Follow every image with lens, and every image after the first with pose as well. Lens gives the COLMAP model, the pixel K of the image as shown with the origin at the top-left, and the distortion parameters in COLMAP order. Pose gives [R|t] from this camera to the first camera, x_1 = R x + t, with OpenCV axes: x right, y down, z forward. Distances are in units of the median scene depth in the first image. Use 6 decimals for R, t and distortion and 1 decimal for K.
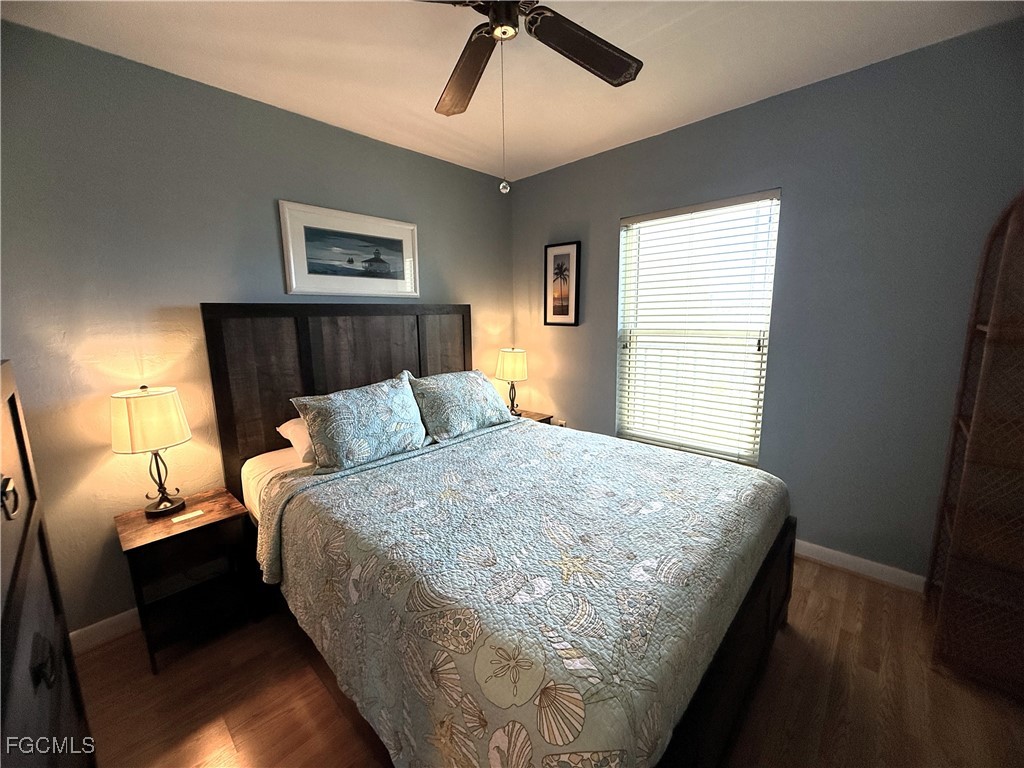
lens RADIAL K [[407.9, 0, 510.3], [0, 407.9, 383.9], [0, 0, 1]] dist [0.000178, -0.000074]
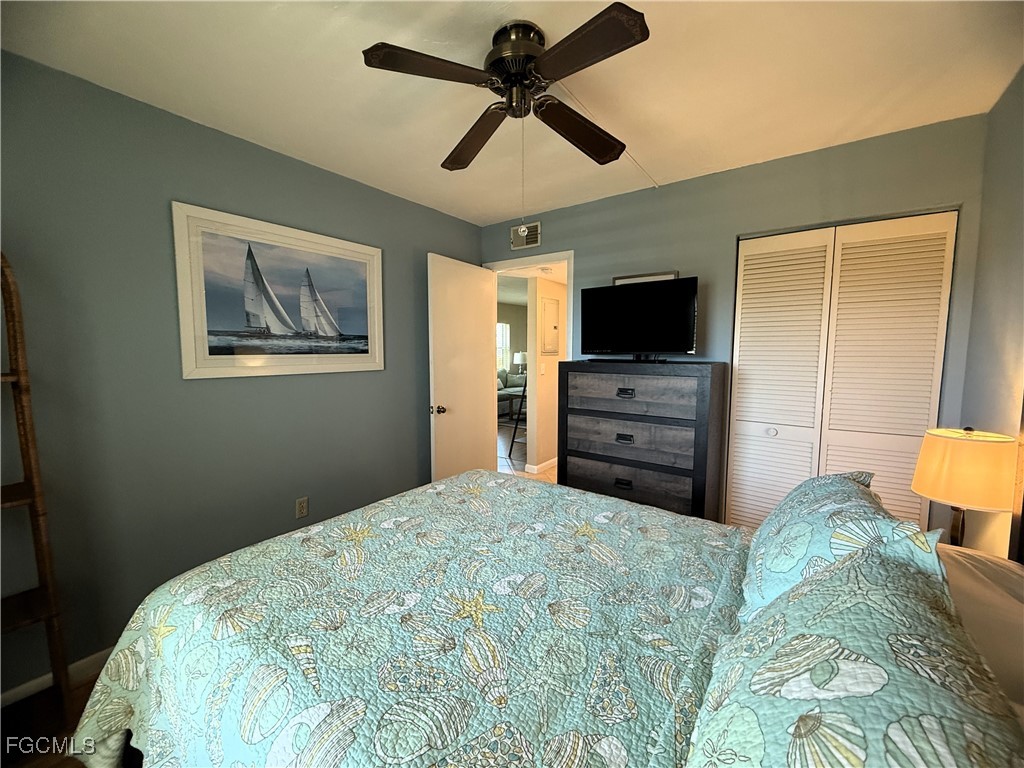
lens RADIAL K [[407.9, 0, 510.3], [0, 407.9, 383.9], [0, 0, 1]] dist [0.000178, -0.000074]
pose [[-0.992957, 0.030228, -0.114553, 0.093117], [0.000344, 0.967634, 0.252358, -0.227501], [0.118474, 0.250542, -0.960829, 1.304315]]
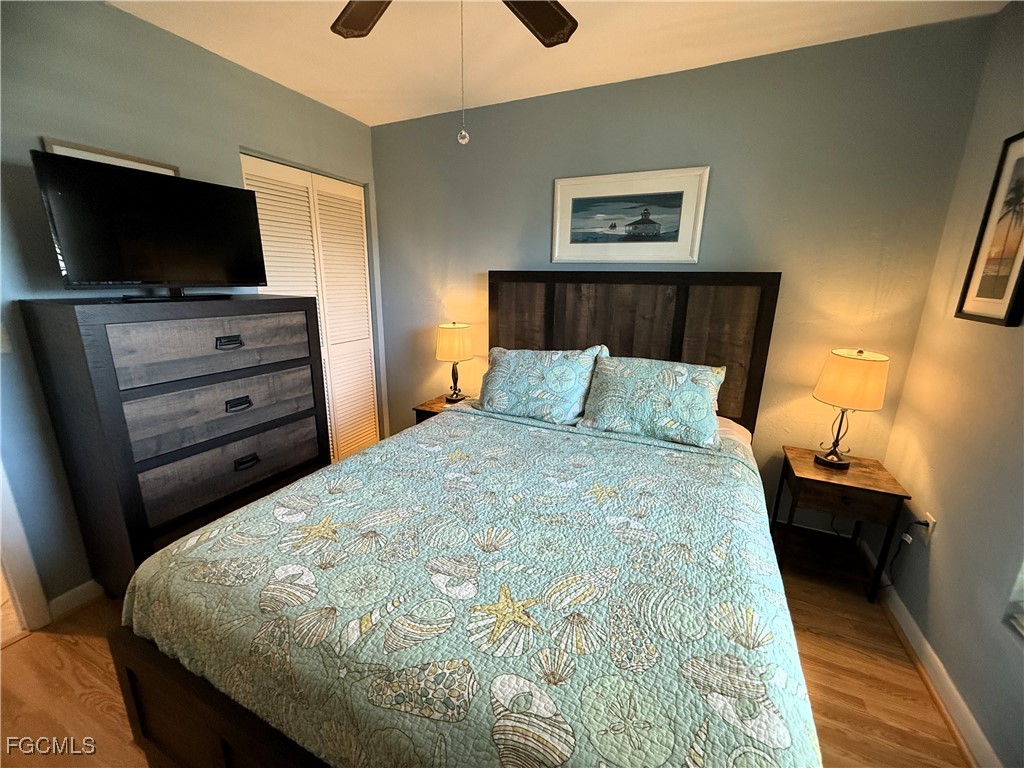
lens RADIAL K [[407.9, 0, 510.3], [0, 407.9, 383.9], [0, 0, 1]] dist [0.000178, -0.000074]
pose [[0.305669, 0.259869, -0.915988, 0.582025], [-0.179299, 0.960532, 0.212673, -0.114520], [0.935103, 0.099228, 0.340199, 0.530046]]
